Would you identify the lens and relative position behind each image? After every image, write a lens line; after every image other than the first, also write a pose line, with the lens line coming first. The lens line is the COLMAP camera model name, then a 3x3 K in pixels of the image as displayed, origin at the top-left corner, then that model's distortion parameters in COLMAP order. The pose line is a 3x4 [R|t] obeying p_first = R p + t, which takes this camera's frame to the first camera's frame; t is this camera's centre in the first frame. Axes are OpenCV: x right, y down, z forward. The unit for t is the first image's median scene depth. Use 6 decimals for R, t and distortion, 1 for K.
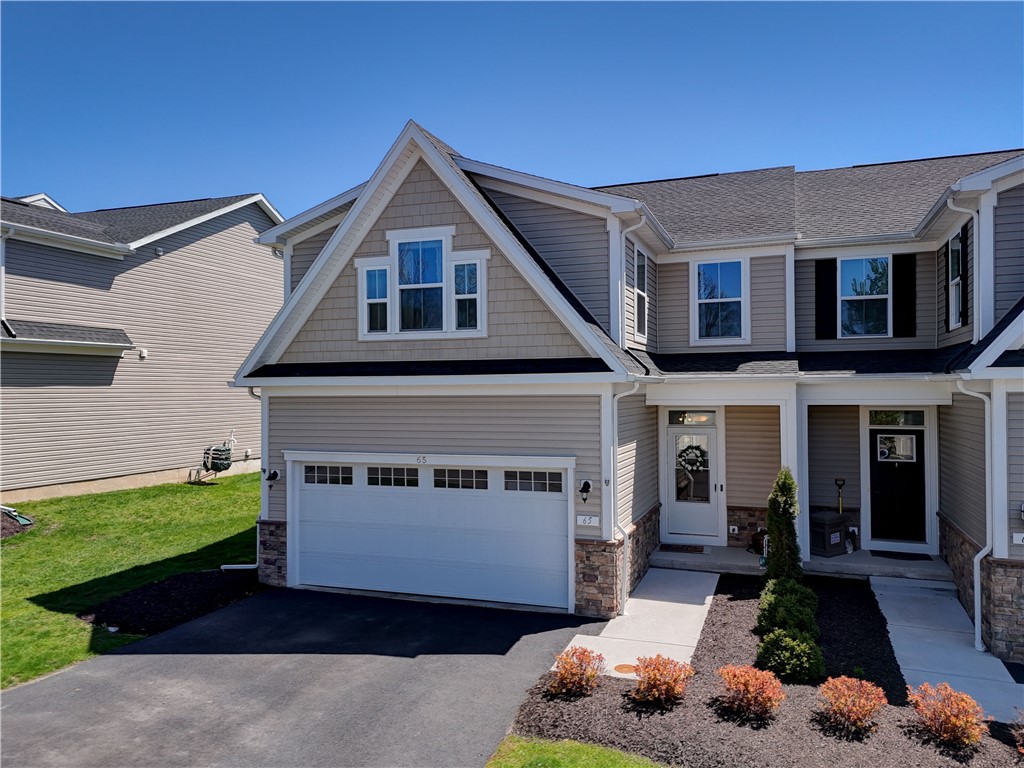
lens RADIAL K [[745.2, 0, 517.2], [0, 745.2, 388.3], [0, 0, 1]] dist [0.074853, -0.073167]
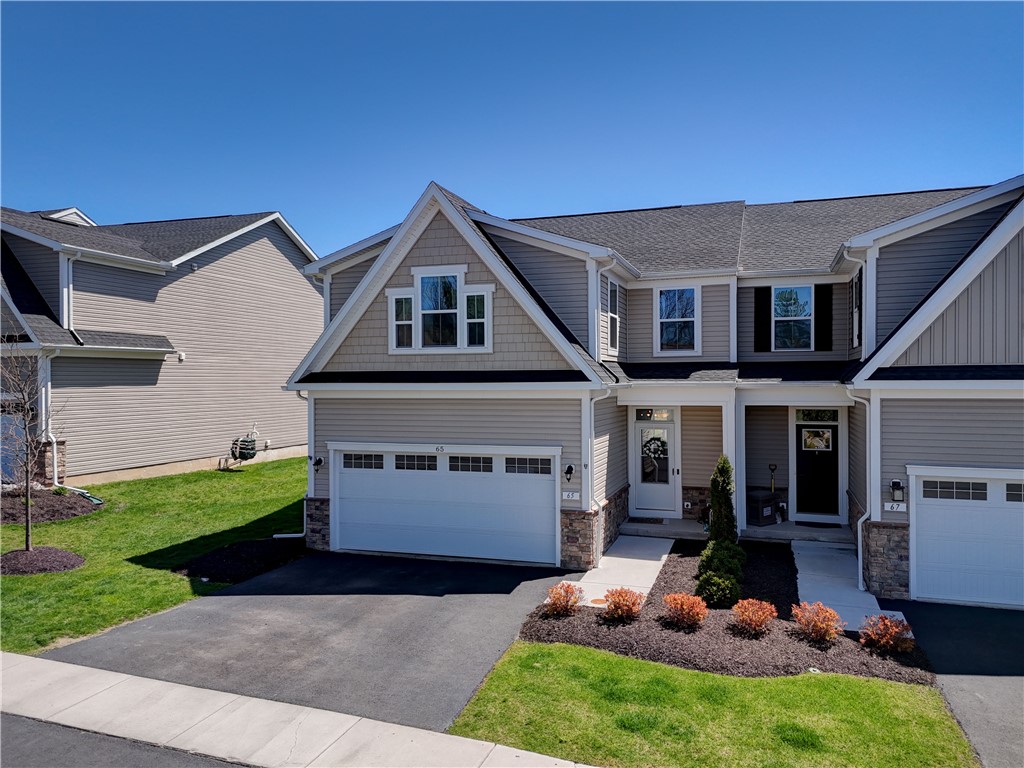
lens RADIAL K [[745.2, 0, 517.2], [0, 745.2, 388.3], [0, 0, 1]] dist [0.074853, -0.073167]
pose [[0.999617, 0.001852, 0.027619, -0.030546], [-0.002191, 0.999923, 0.012241, -0.021828], [-0.027594, -0.012297, 0.999544, -0.253622]]
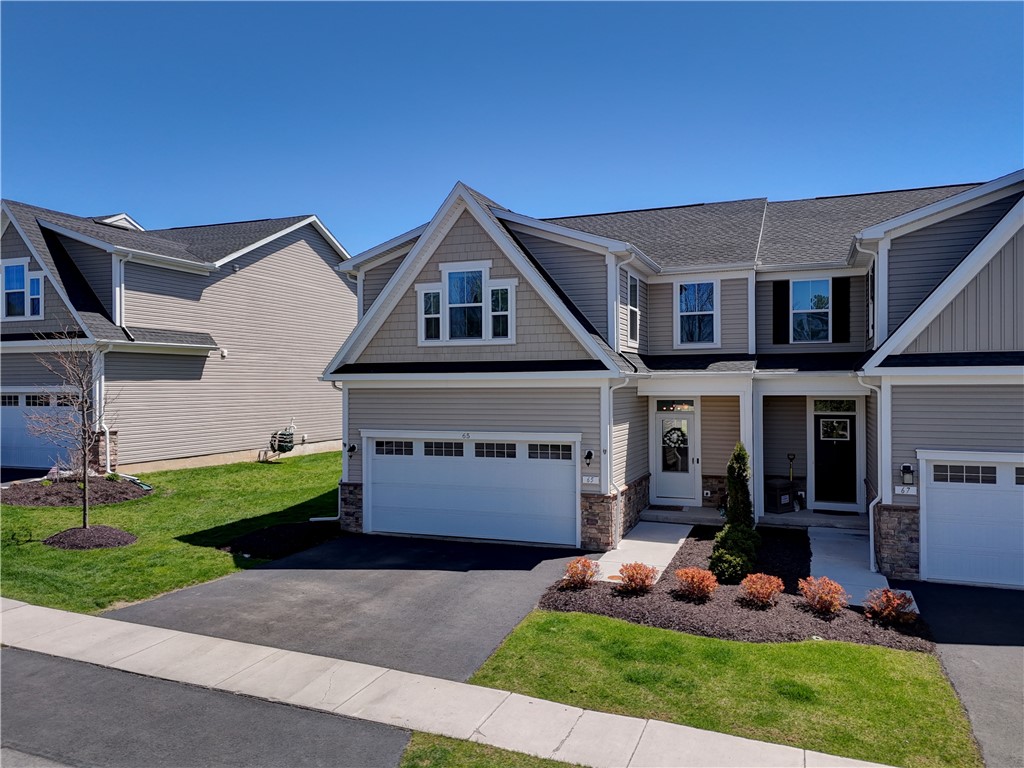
lens RADIAL K [[745.2, 0, 517.2], [0, 745.2, 388.3], [0, 0, 1]] dist [0.074853, -0.073167]
pose [[0.999860, 0.001231, -0.016691, -0.014204], [-0.001122, 0.999978, 0.006547, 0.002072], [0.016699, -0.006527, 0.999839, -0.309876]]
